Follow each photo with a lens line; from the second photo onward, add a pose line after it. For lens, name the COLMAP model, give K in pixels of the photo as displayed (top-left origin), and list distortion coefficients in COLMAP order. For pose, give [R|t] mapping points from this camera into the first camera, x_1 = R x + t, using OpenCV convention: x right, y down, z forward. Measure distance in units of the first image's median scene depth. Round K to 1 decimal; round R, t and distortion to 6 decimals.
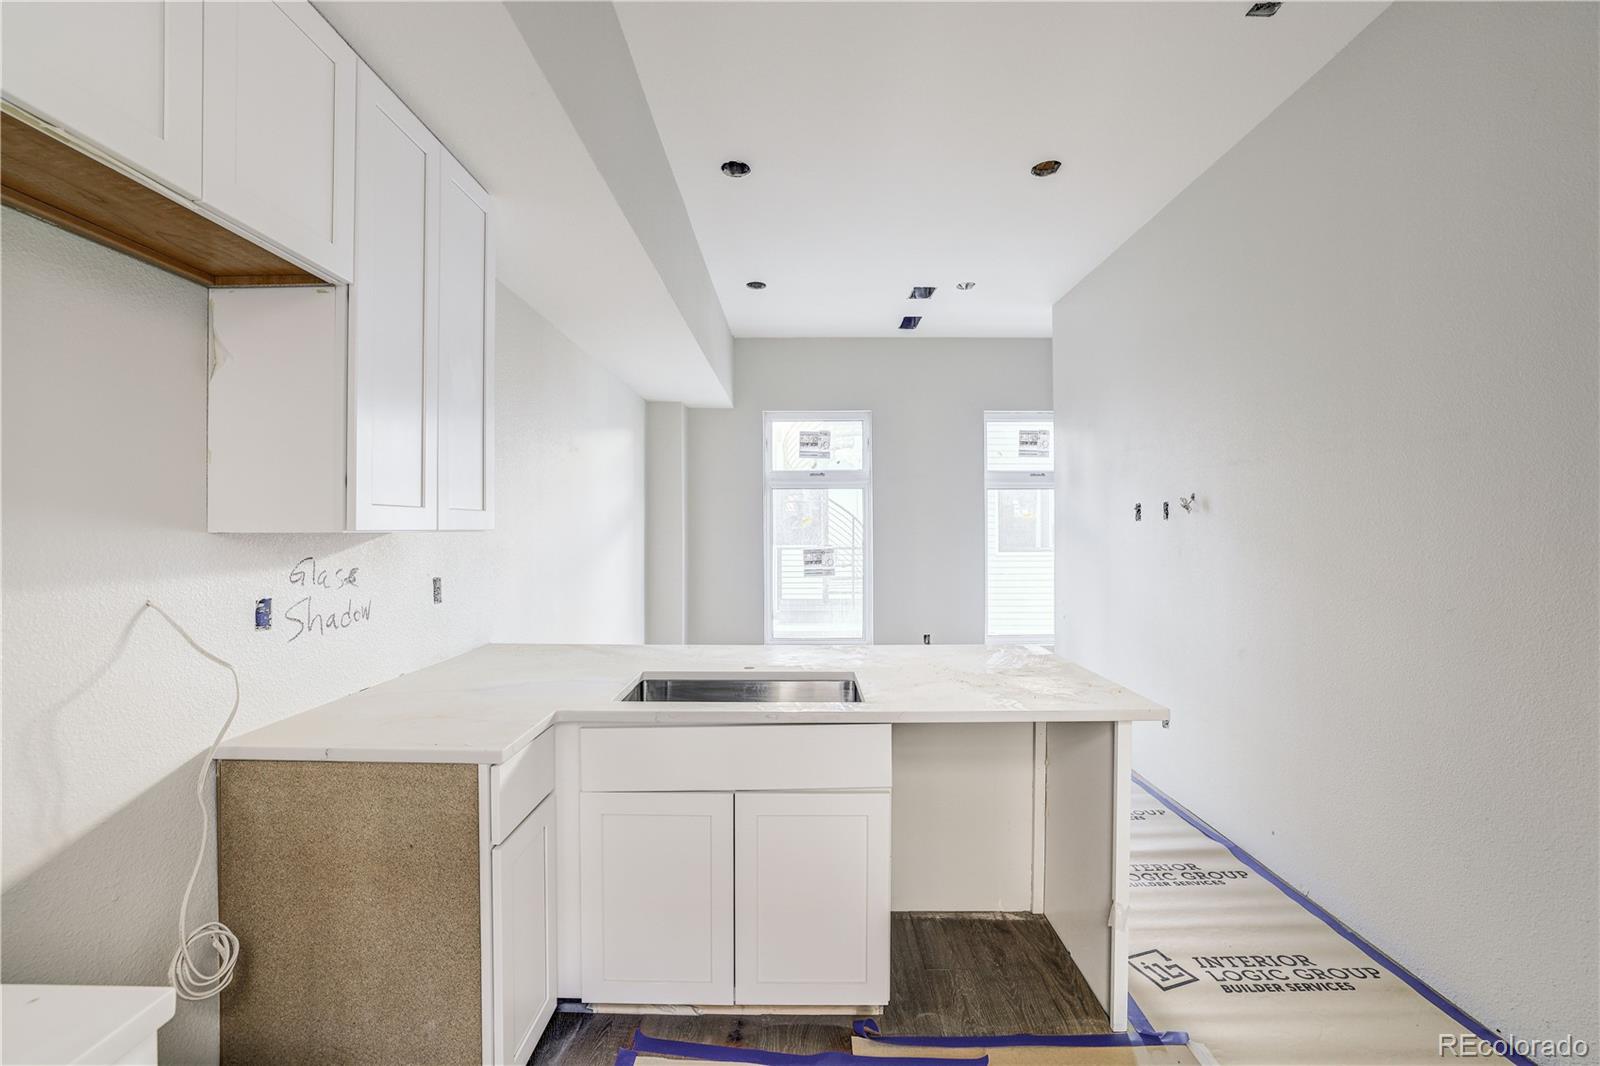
lens RADIAL K [[691.3, 0, 793.6], [0, 691.3, 527.5], [0, 0, 1]] dist [-0.047031, 0.016268]
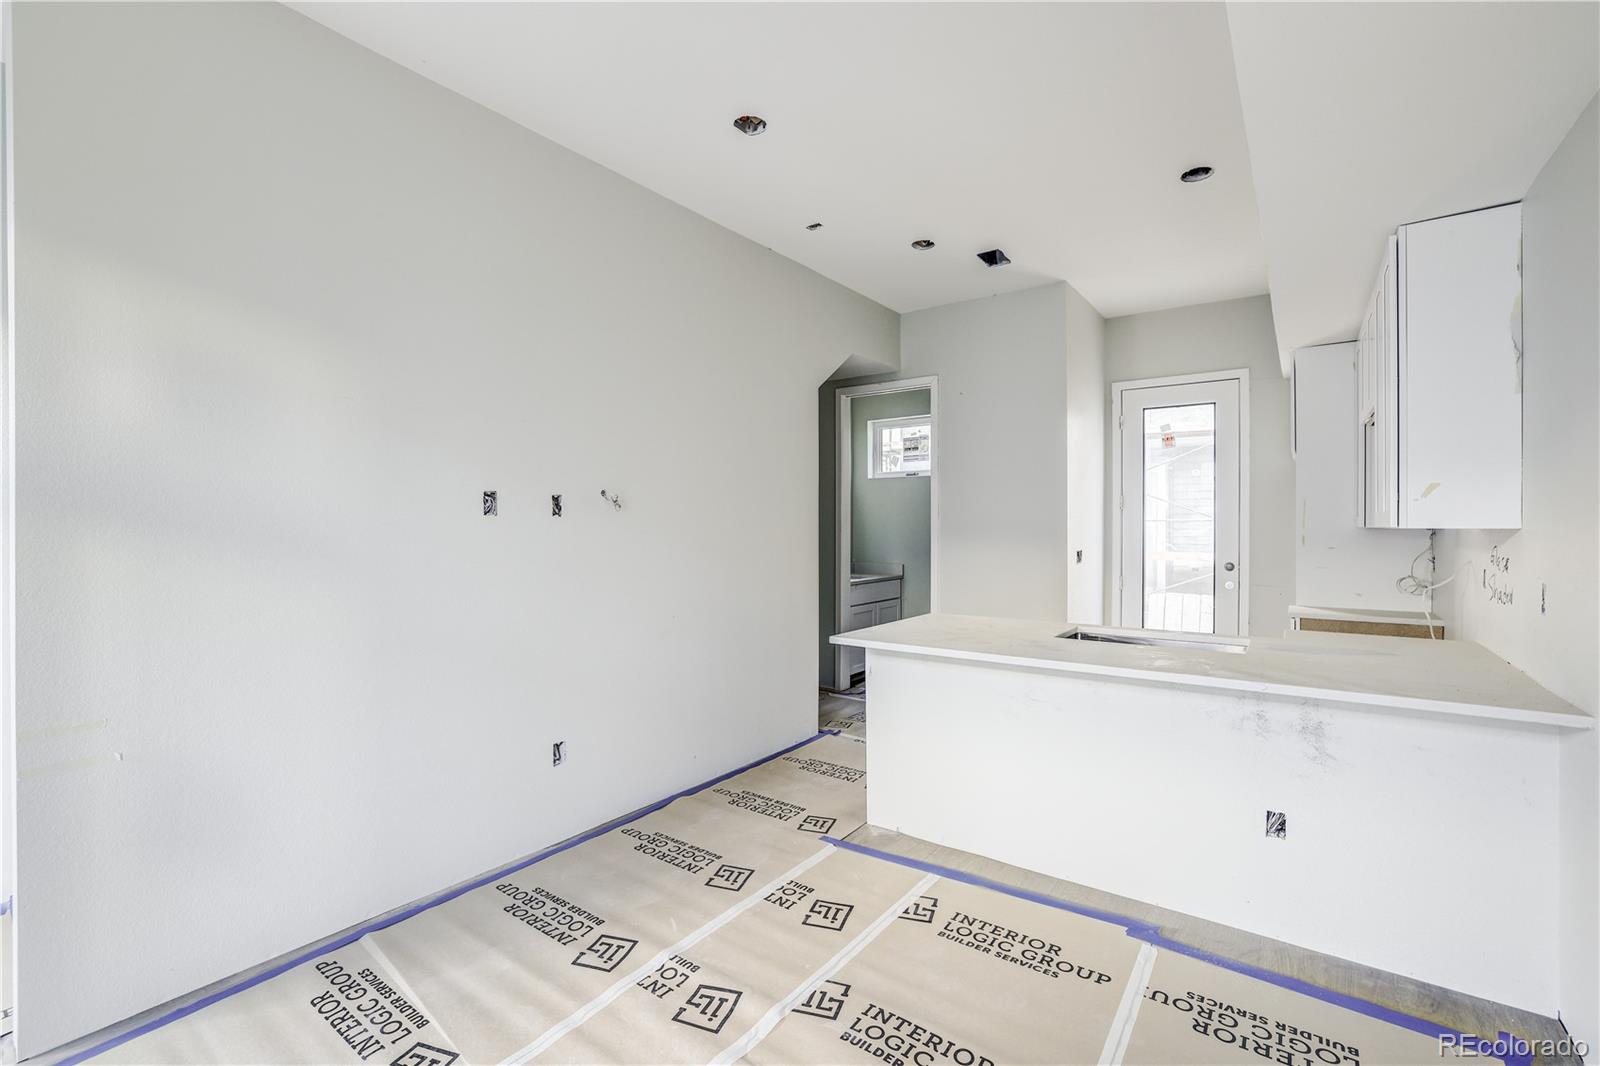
lens RADIAL K [[691.3, 0, 793.6], [0, 691.3, 527.5], [0, 0, 1]] dist [-0.047031, 0.016268]
pose [[-0.807303, 0.000504, 0.590137, -0.117604], [-0.000550, 0.999999, -0.001605, 0.002747], [-0.590137, -0.001620, -0.807302, 0.971217]]
